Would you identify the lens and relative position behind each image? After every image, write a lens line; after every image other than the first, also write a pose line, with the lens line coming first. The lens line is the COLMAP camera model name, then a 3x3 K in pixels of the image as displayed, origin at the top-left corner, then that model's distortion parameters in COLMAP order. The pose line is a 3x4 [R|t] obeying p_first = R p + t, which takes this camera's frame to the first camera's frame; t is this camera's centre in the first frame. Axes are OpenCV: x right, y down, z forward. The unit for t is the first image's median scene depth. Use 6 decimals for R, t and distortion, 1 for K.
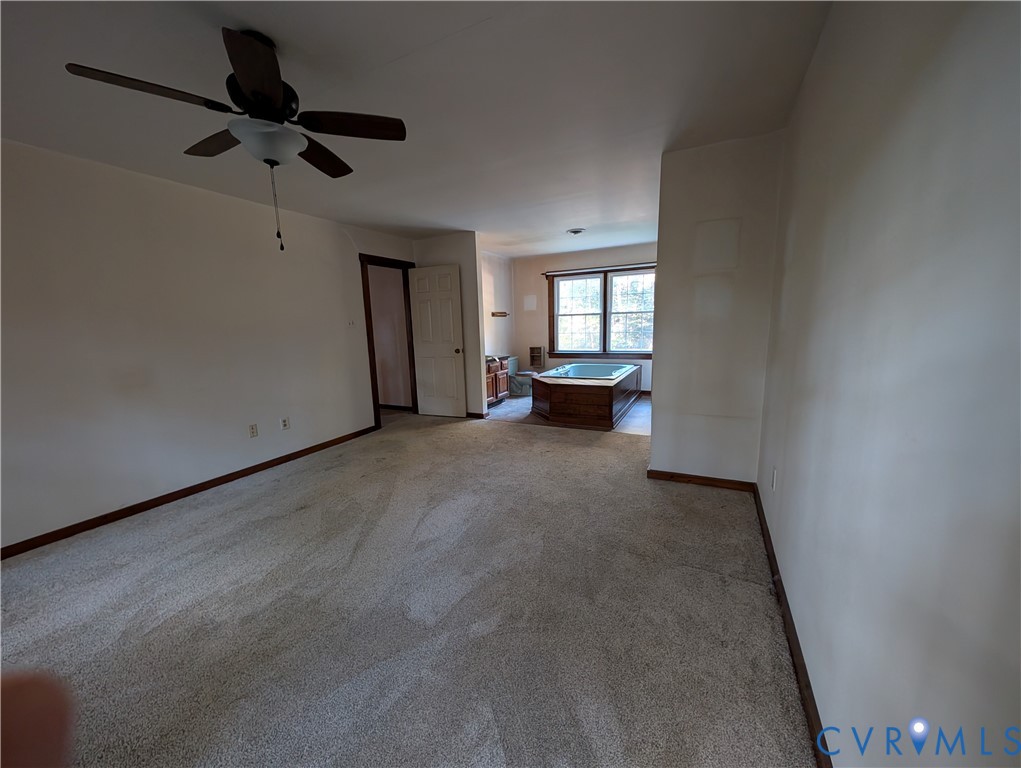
lens RADIAL K [[386.9, 0, 510.5], [0, 386.9, 384.0], [0, 0, 1]] dist [0.005182, -0.000367]
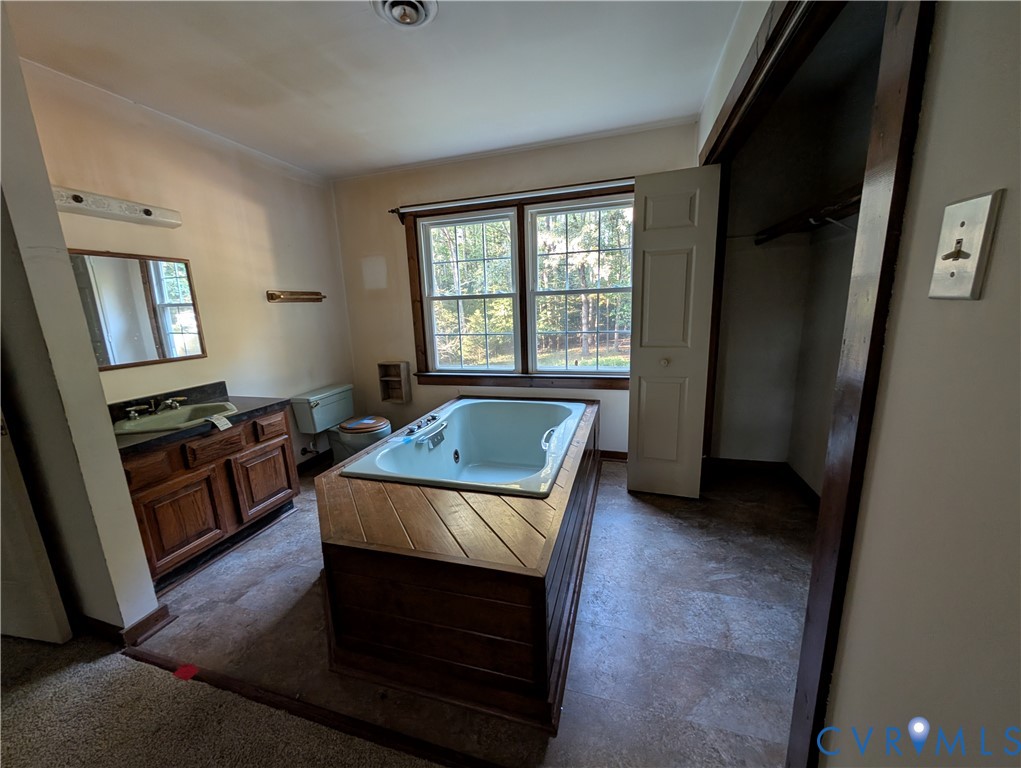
lens RADIAL K [[386.9, 0, 510.5], [0, 386.9, 384.0], [0, 0, 1]] dist [0.005182, -0.000367]
pose [[0.983546, -0.042275, 0.175644, 0.134468], [0.036405, 0.998670, 0.036510, -0.085483], [-0.176954, -0.029515, 0.983777, 0.507067]]
